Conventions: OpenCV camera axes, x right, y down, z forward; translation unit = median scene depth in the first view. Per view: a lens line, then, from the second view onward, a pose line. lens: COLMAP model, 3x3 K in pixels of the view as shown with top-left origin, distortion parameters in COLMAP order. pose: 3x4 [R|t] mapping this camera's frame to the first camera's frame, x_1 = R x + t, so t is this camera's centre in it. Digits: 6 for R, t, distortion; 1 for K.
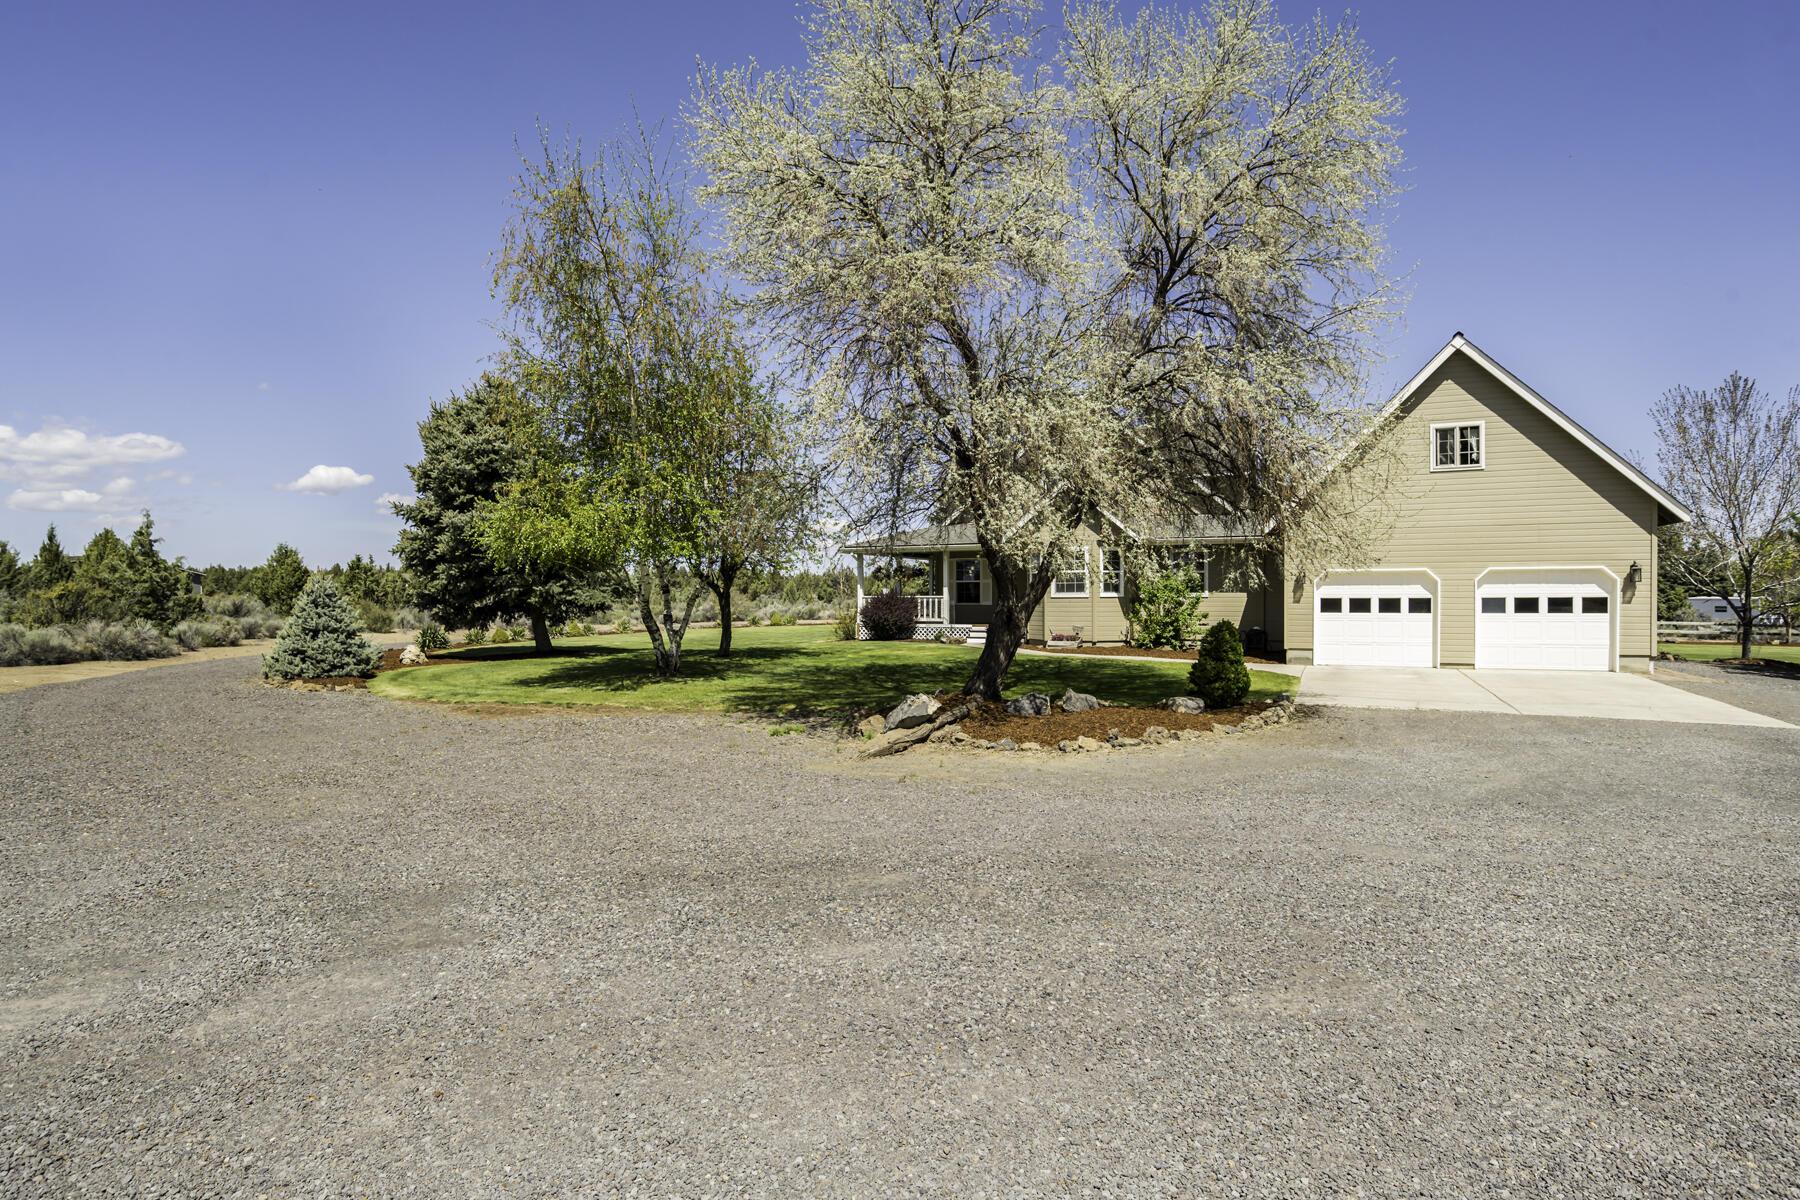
lens RADIAL K [[928.5, 0, 905.1], [0, 928.5, 601.7], [0, 0, 1]] dist [-0.021457, 0.009252]
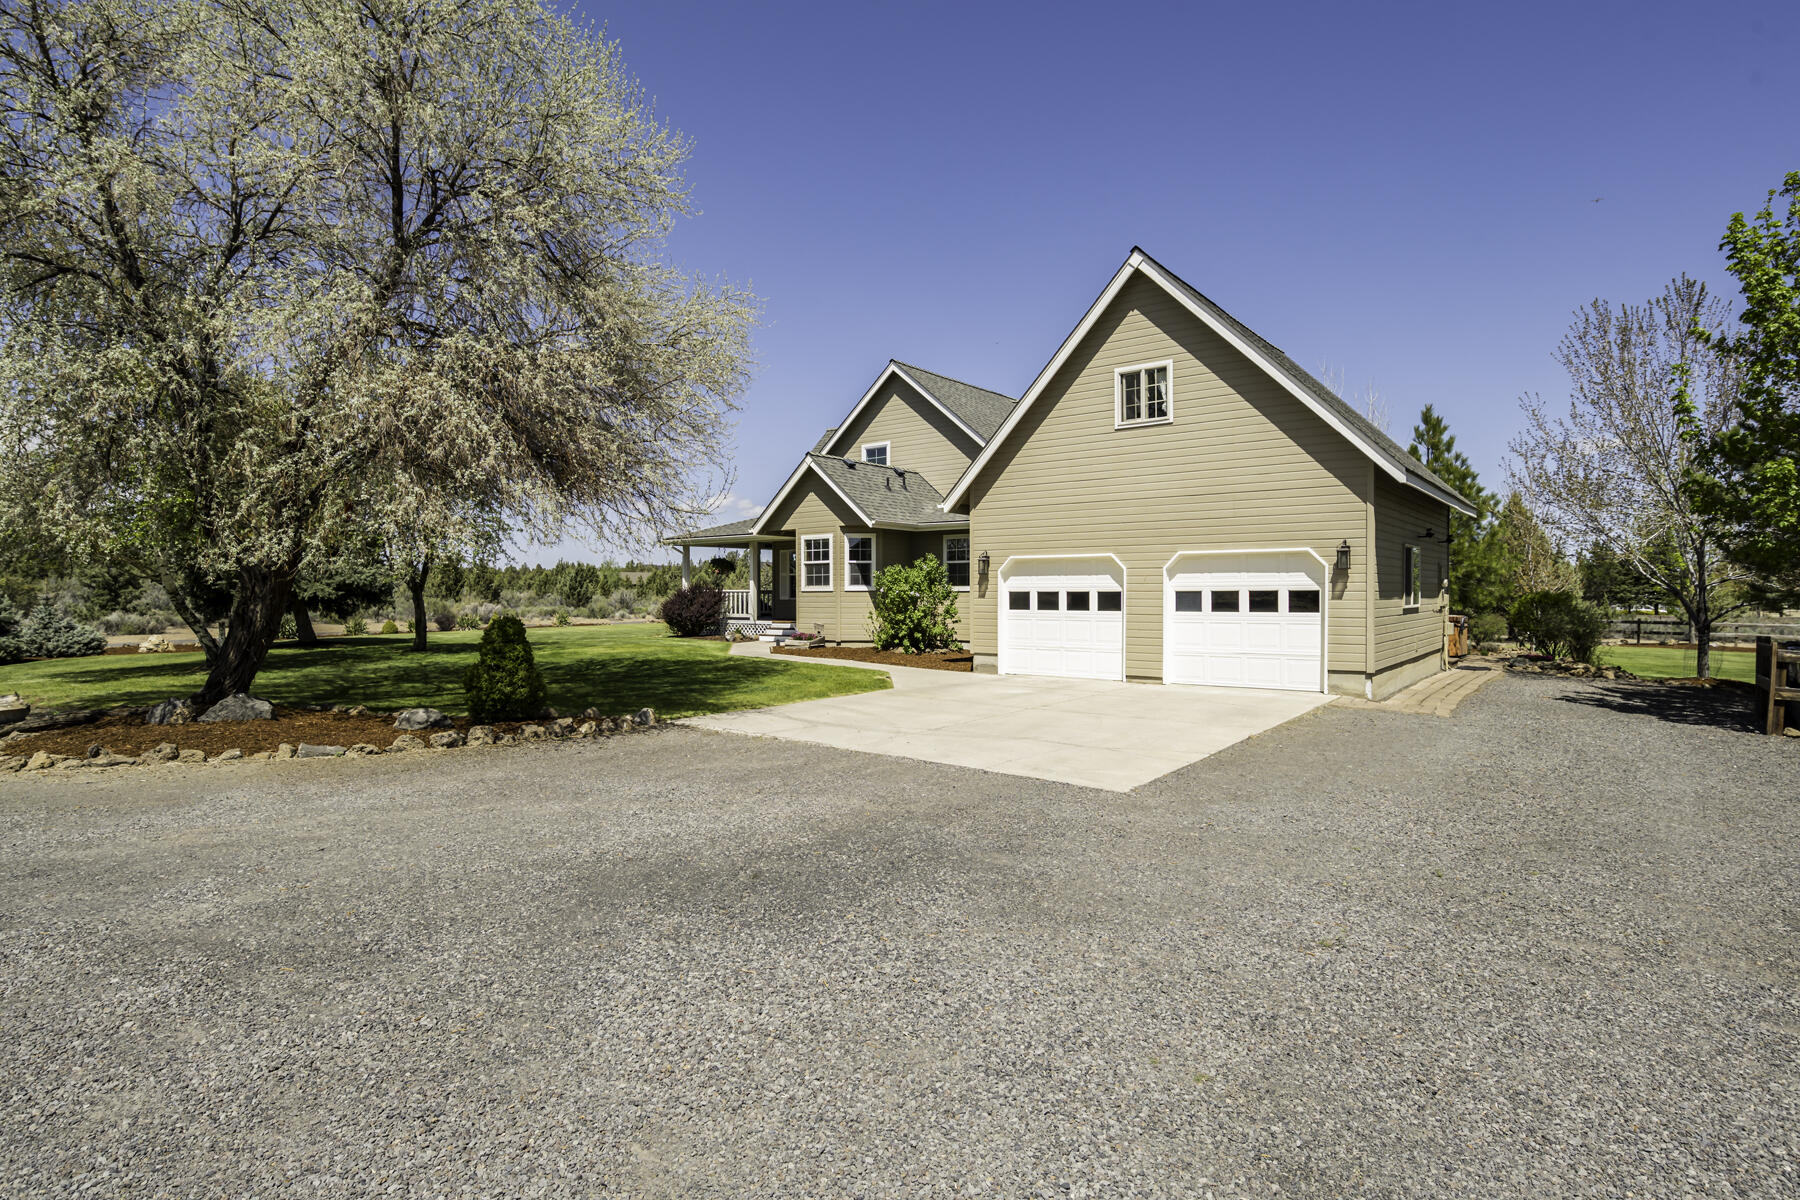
lens RADIAL K [[928.5, 0, 898.3], [0, 928.5, 601.9], [0, 0, 1]] dist [-0.021457, 0.009252]
pose [[0.972637, 0.000528, -0.232328, 0.573490], [0.001305, 0.999969, 0.007737, -0.001647], [0.232325, -0.007828, 0.972607, 0.195110]]
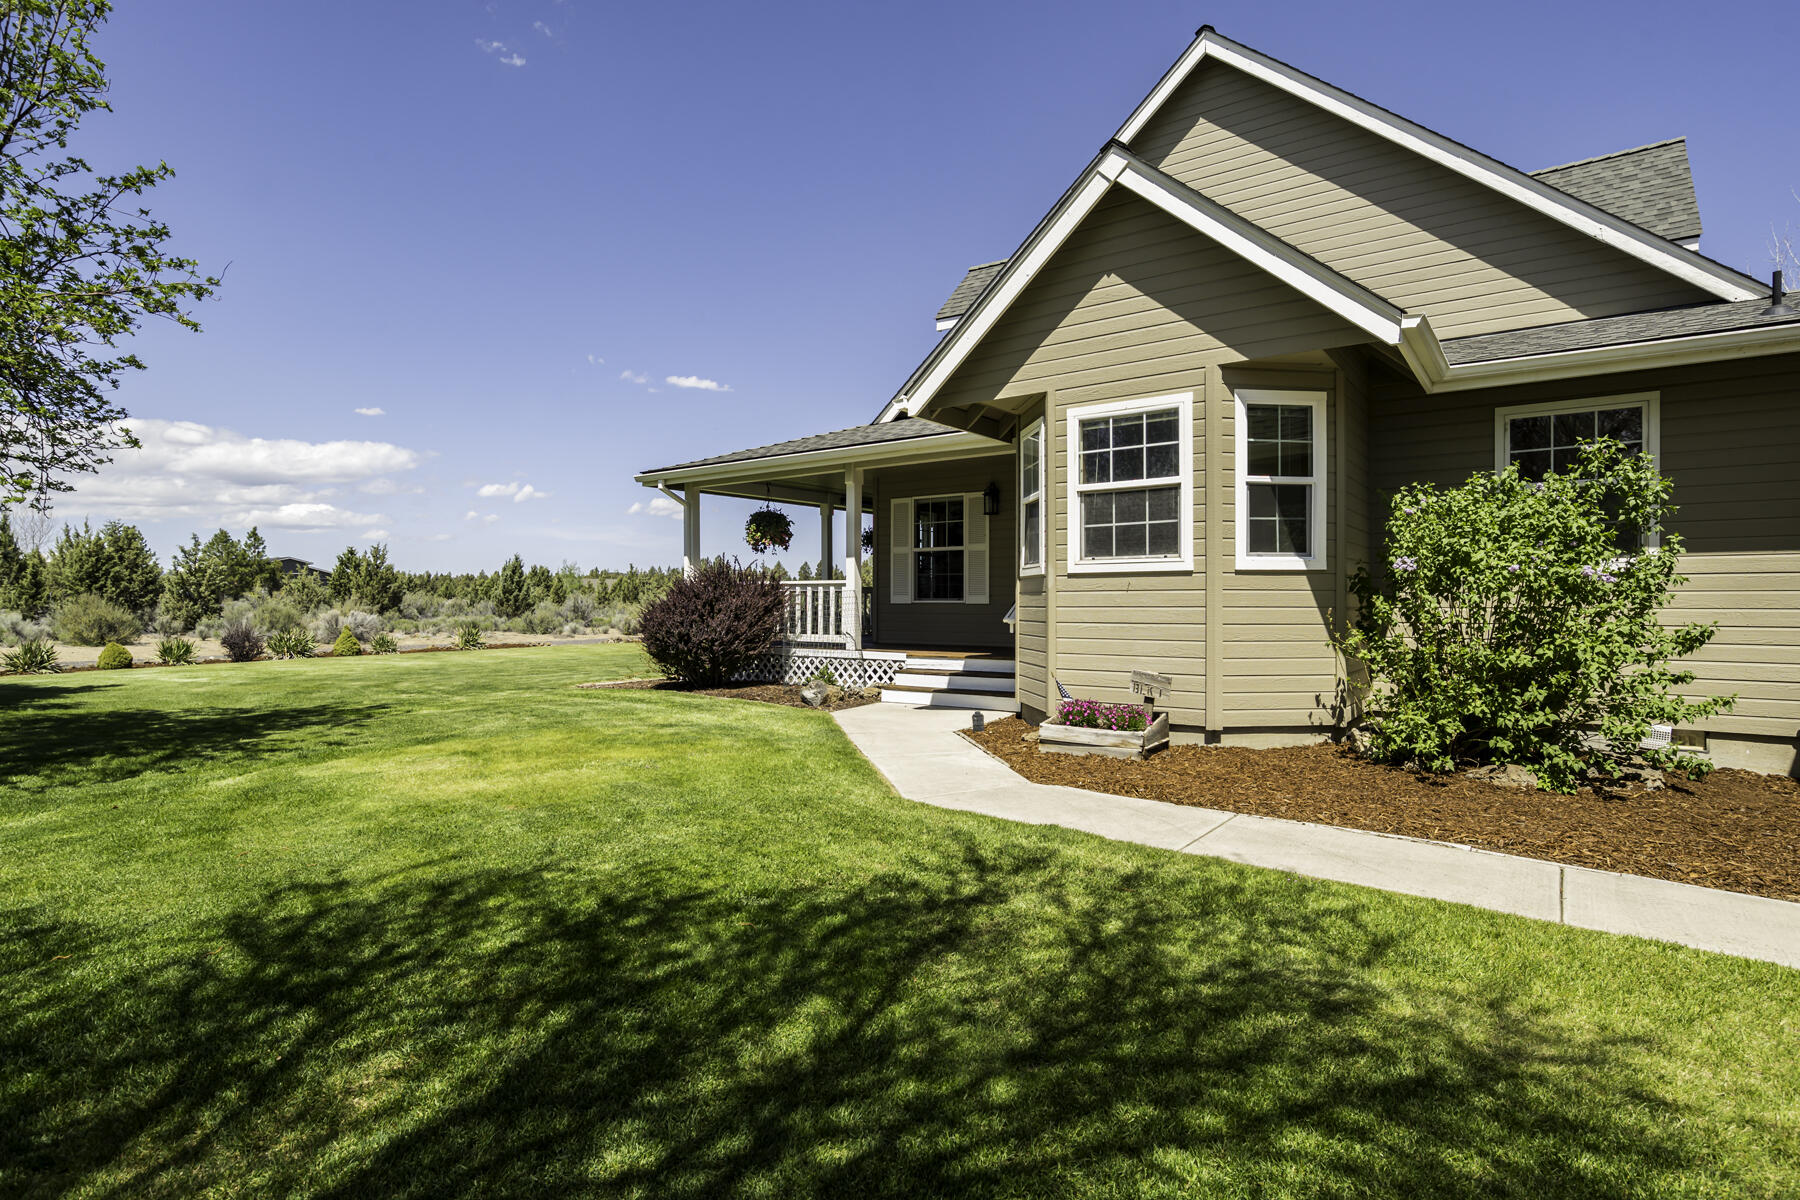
lens RADIAL K [[928.5, 0, 897.3], [0, 928.5, 597.7], [0, 0, 1]] dist [-0.021457, 0.009252]
pose [[0.979940, -0.000369, -0.199292, 0.205455], [-0.001305, 0.999965, -0.008266, 0.006936], [0.199288, 0.008360, 0.979905, 0.875923]]
